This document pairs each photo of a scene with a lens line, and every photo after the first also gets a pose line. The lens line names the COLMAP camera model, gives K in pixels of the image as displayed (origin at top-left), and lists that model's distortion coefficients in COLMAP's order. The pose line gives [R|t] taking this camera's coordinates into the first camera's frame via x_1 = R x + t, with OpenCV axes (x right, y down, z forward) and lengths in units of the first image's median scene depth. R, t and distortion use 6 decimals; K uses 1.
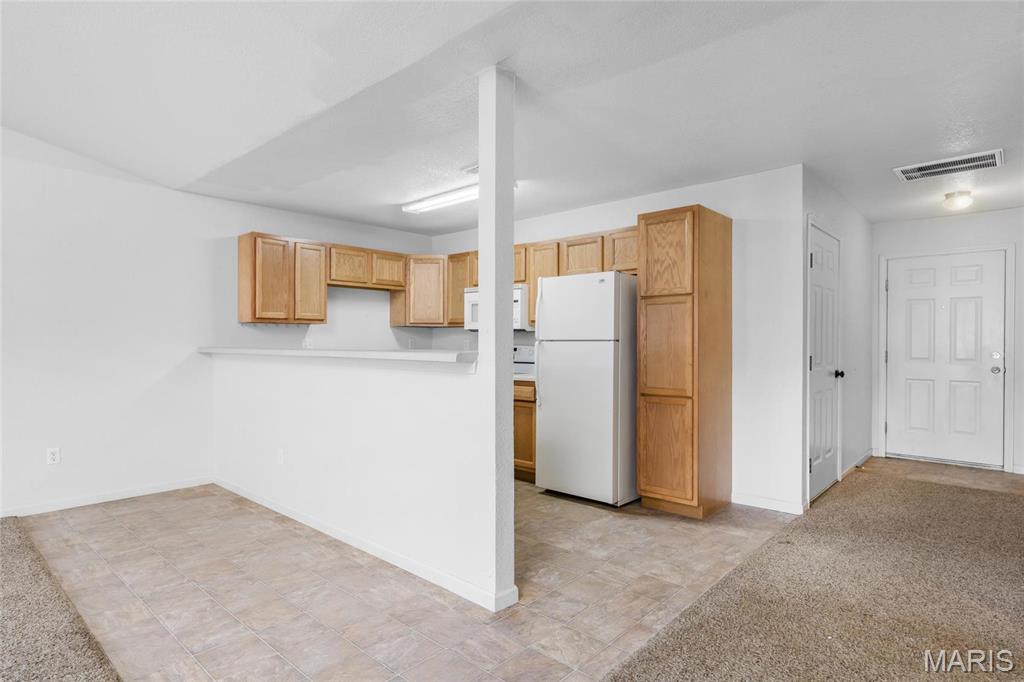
lens RADIAL K [[554.7, 0, 512.0], [0, 554.7, 341.0], [0, 0, 1]] dist [0.015541, 0.000436]
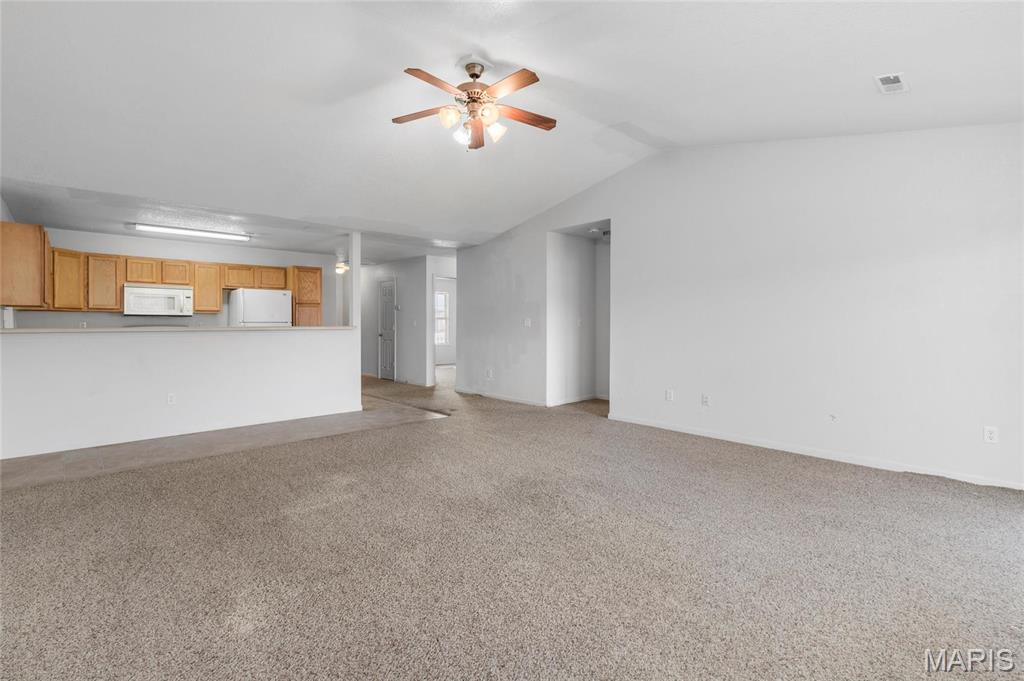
lens RADIAL K [[475.0, 0, 507.3], [0, 475.0, 338.7], [0, 0, 1]] dist [0.021228, 0.000084]
pose [[0.112122, -0.029100, 0.993268, -1.248902], [0.007374, 0.999568, 0.028452, 0.012799], [-0.993667, 0.004134, 0.112289, -0.047636]]
